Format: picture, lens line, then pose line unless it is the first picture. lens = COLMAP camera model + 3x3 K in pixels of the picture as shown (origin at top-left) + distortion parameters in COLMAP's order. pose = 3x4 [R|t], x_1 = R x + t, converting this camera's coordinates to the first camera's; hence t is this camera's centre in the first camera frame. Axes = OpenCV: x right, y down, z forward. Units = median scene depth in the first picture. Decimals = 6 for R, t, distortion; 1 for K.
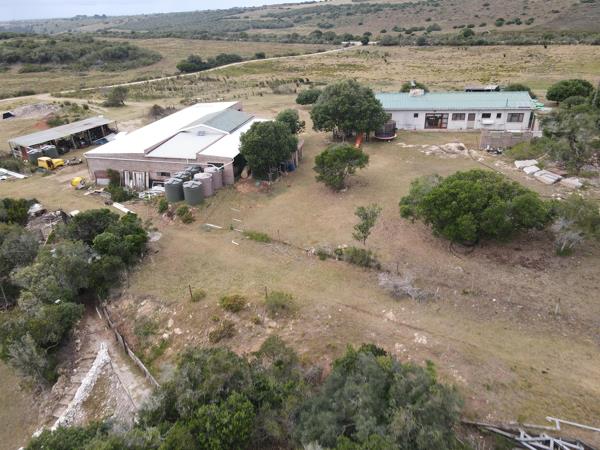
lens RADIAL K [[436.9, 0, 298.9], [0, 436.9, 225.3], [0, 0, 1]] dist [0.033003, -0.026621]
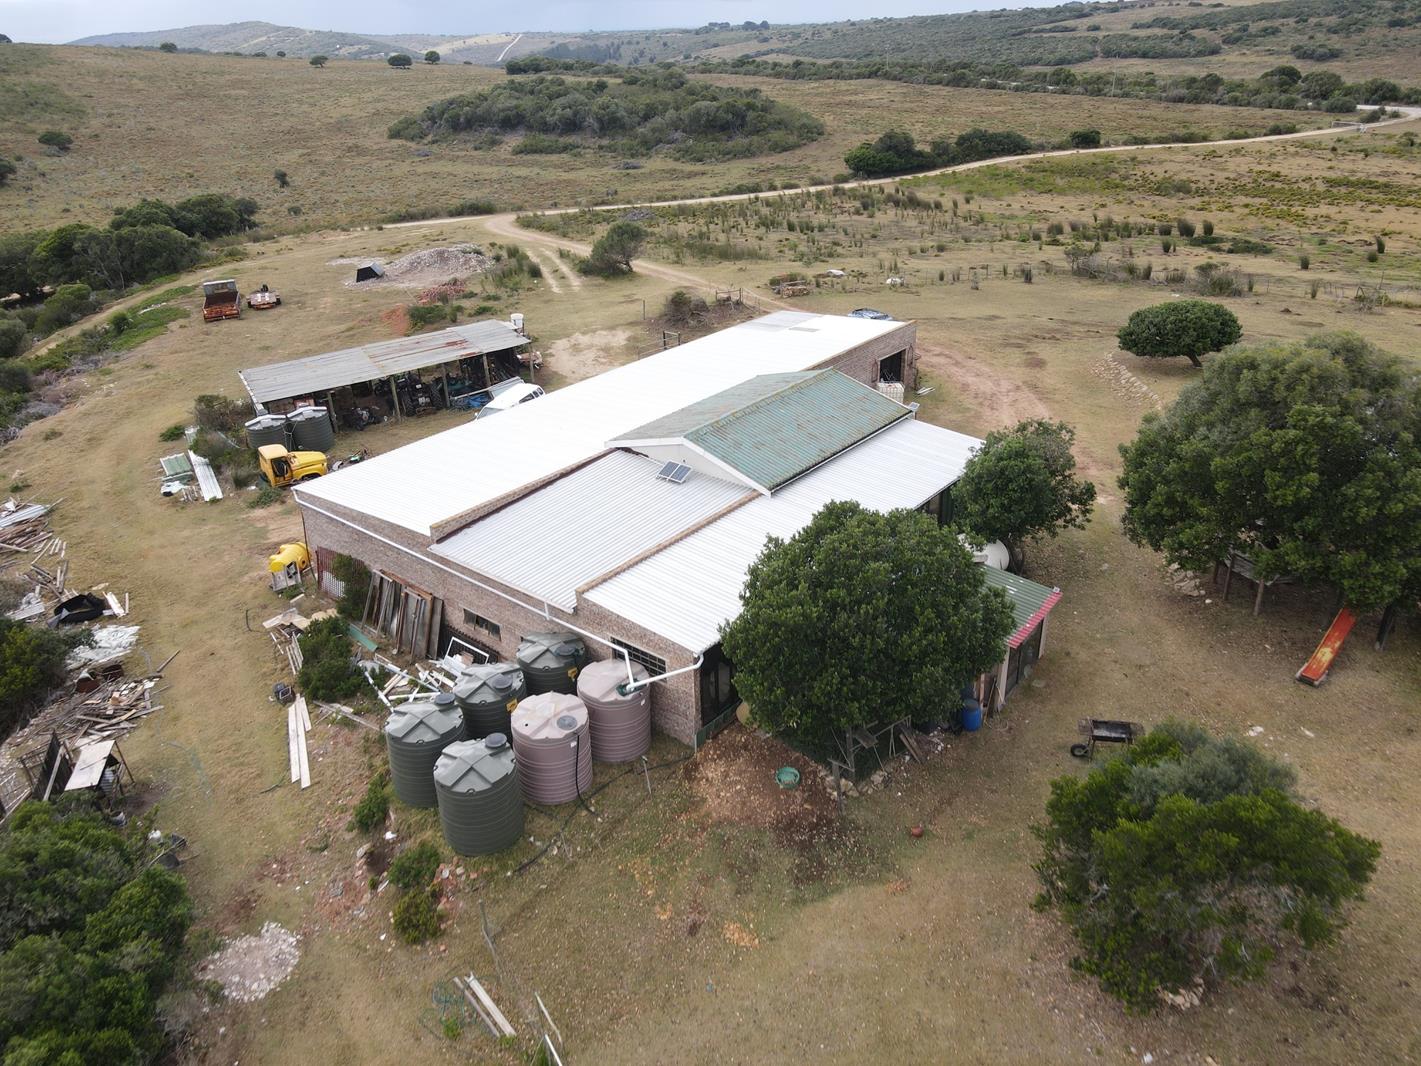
lens RADIAL K [[1034.7, 0, 708.0], [0, 1034.7, 533.7], [0, 0, 1]] dist [0.033003, -0.026621]
pose [[0.907819, 0.191376, -0.373148, 0.010715], [-0.187488, 0.981139, 0.047063, -0.057069], [0.375117, 0.027236, 0.926577, 0.116680]]
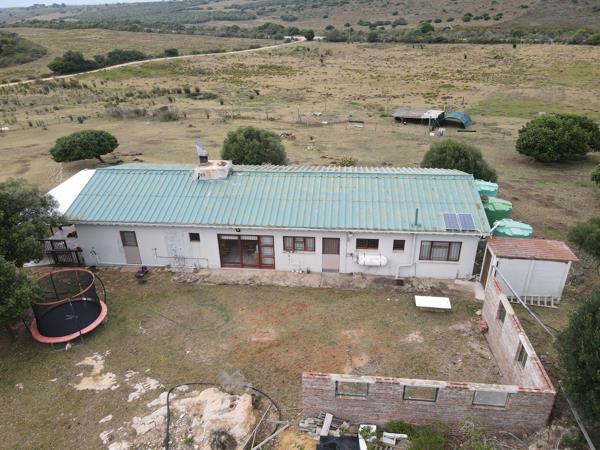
lens RADIAL K [[436.9, 0, 298.9], [0, 436.9, 225.3], [0, 0, 1]] dist [0.033003, -0.026621]
pose [[0.998475, -0.011314, 0.054039, 0.102957], [0.010608, 0.999855, 0.013335, -0.080782], [-0.054182, -0.012741, 0.998450, 0.184900]]
